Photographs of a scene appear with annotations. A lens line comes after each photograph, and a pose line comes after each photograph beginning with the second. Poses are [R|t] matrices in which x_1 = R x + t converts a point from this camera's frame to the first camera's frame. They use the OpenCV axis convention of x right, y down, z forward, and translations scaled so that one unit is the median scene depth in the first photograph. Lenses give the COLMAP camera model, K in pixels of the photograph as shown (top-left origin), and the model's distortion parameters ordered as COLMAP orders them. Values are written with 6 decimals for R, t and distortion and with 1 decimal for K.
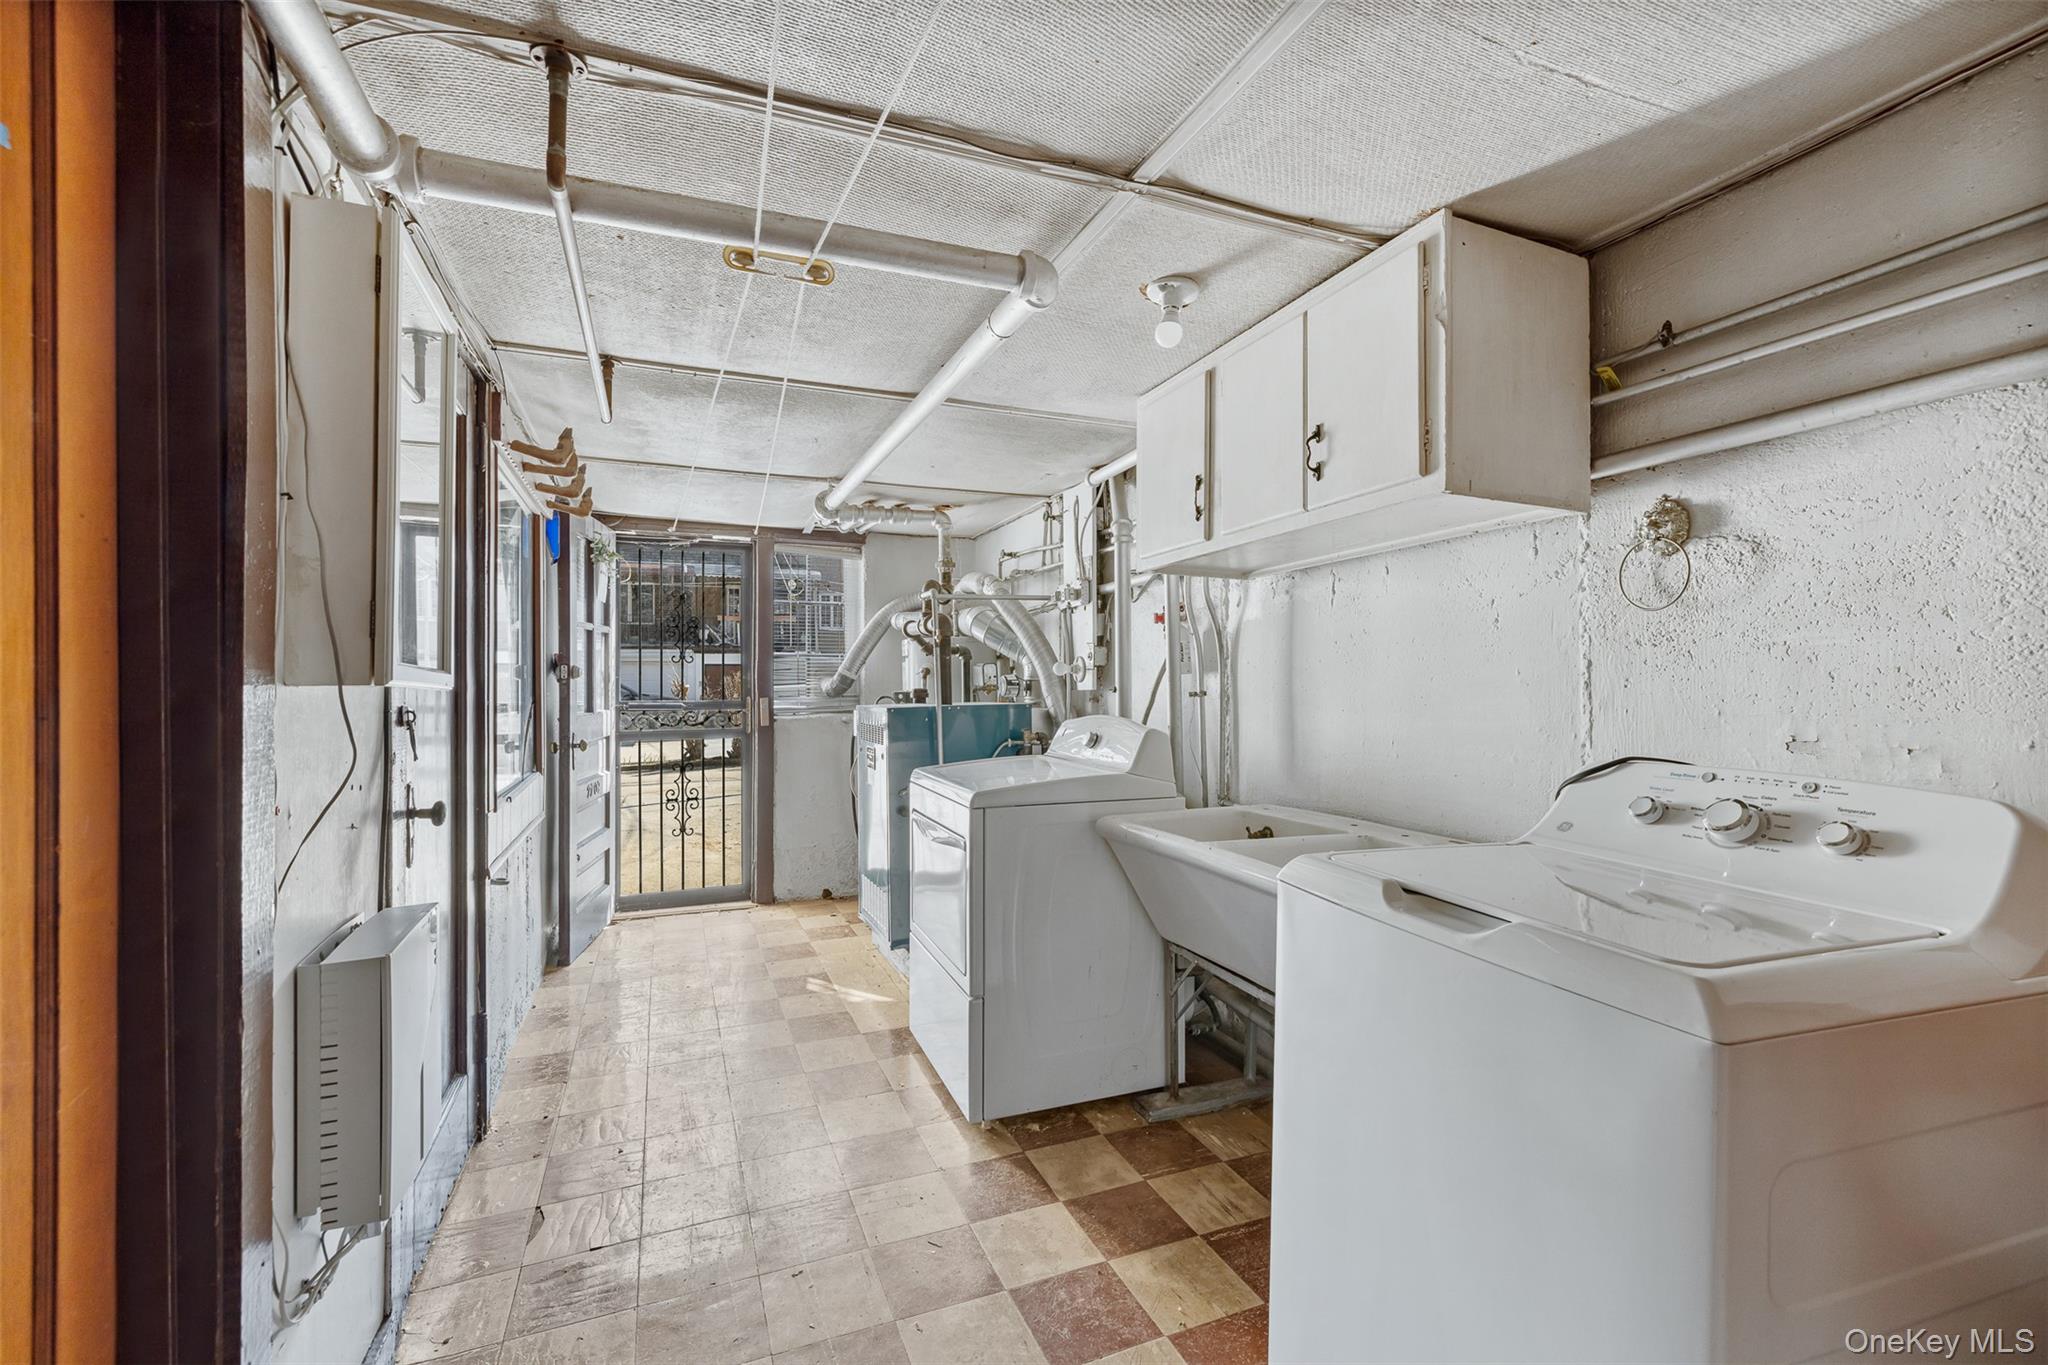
lens RADIAL K [[873.4, 0, 1024.9], [0, 873.4, 681.9], [0, 0, 1]] dist [-0.002134, -0.000306]
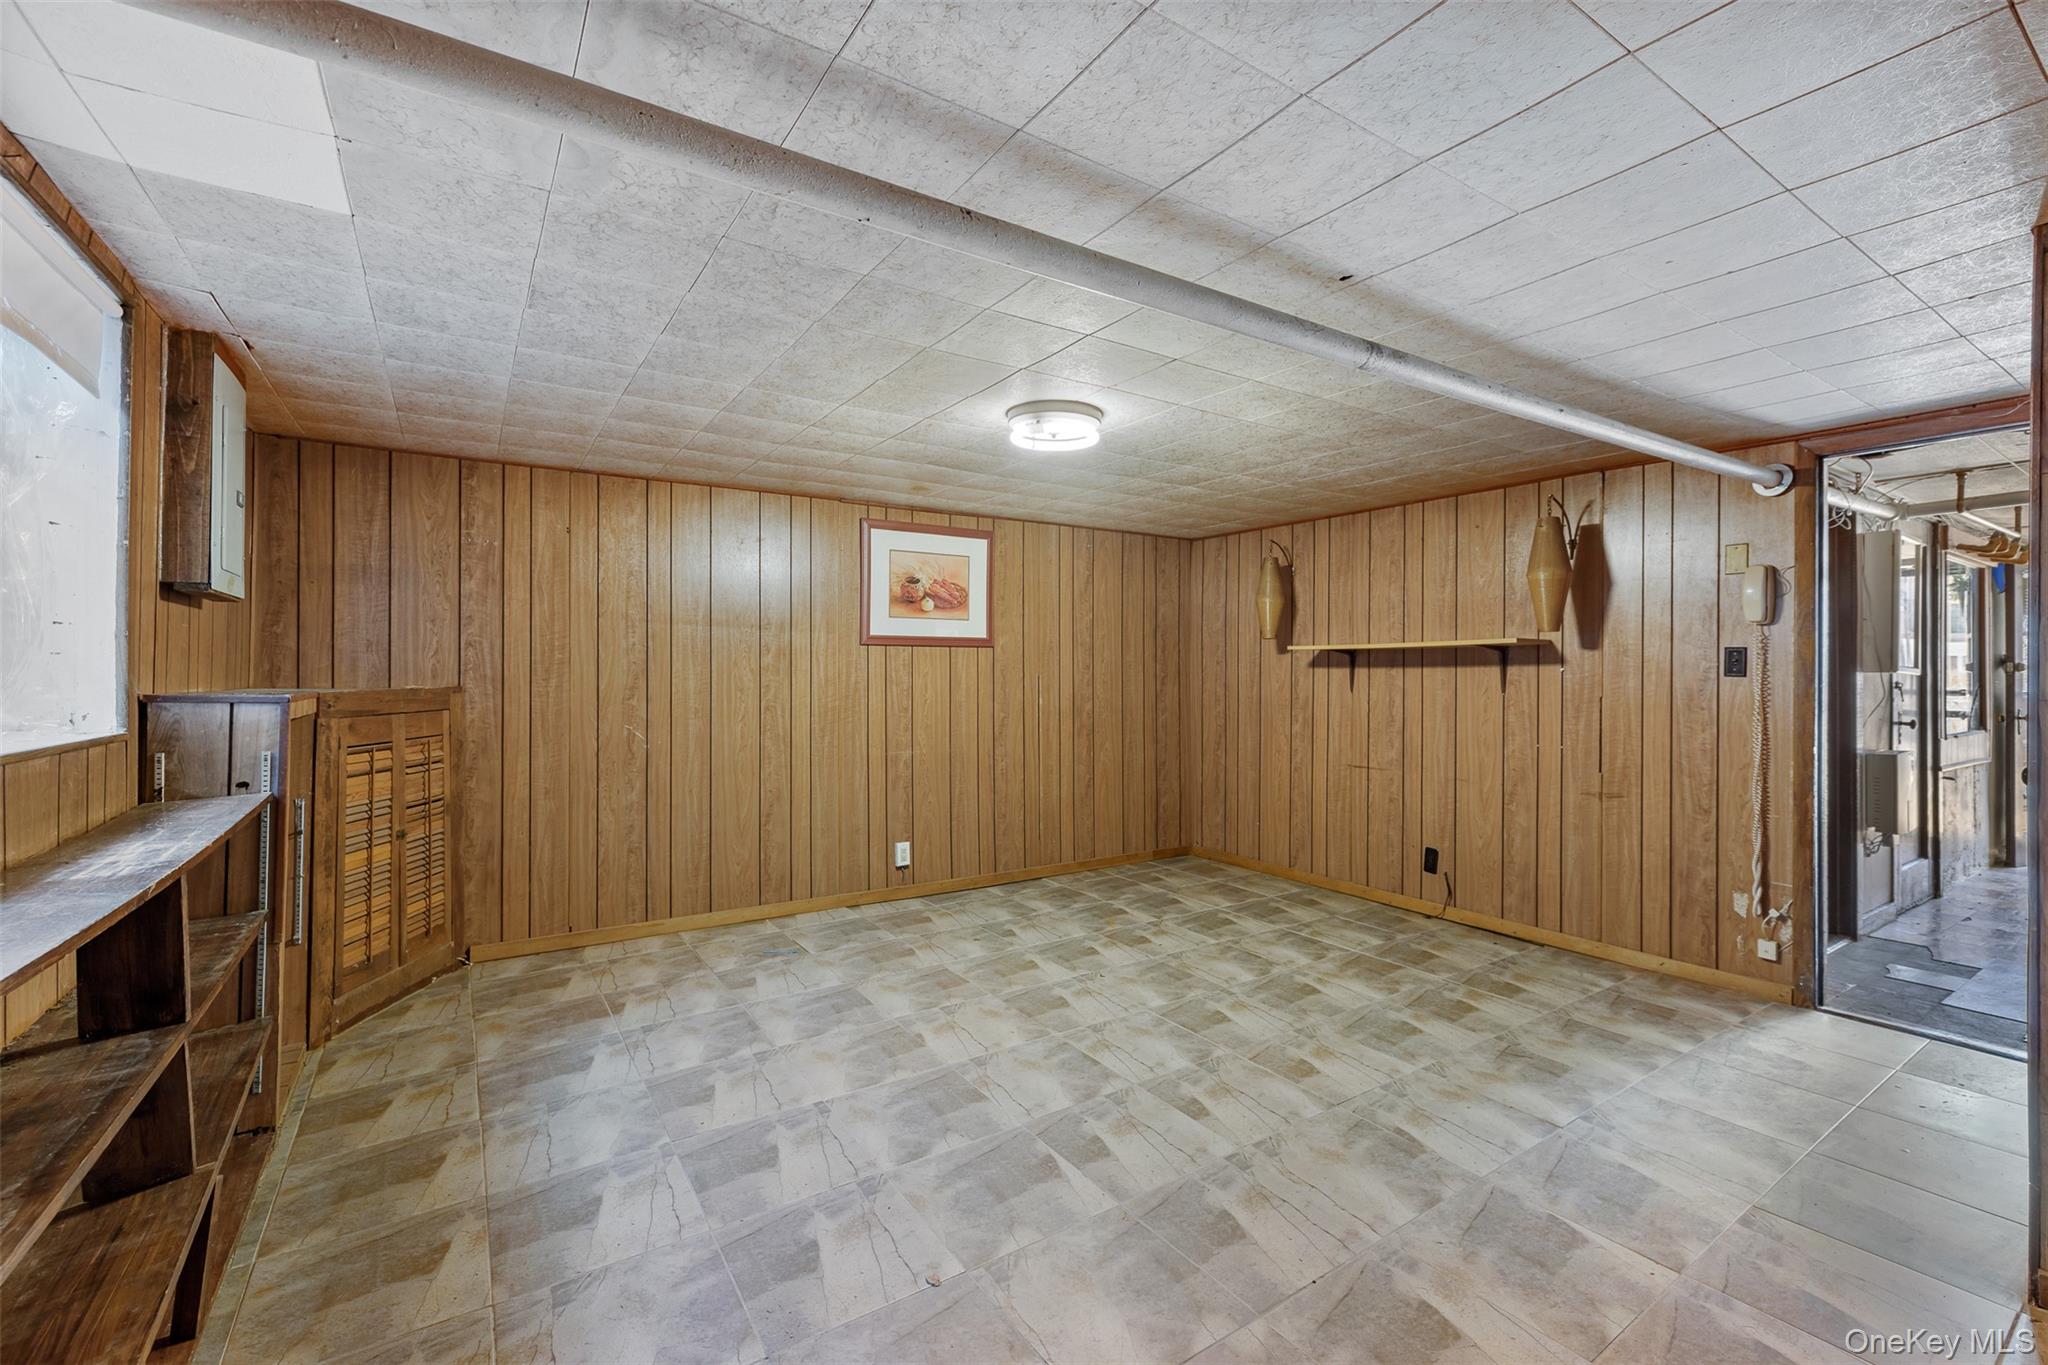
lens RADIAL K [[873.4, 0, 1032.8], [0, 873.4, 675.8], [0, 0, 1]] dist [-0.002134, -0.000306]
pose [[0.197534, -0.002034, -0.980294, 1.324286], [-0.000911, 0.999997, -0.002259, 0.018659], [0.980296, 0.001339, 0.197532, -2.037892]]
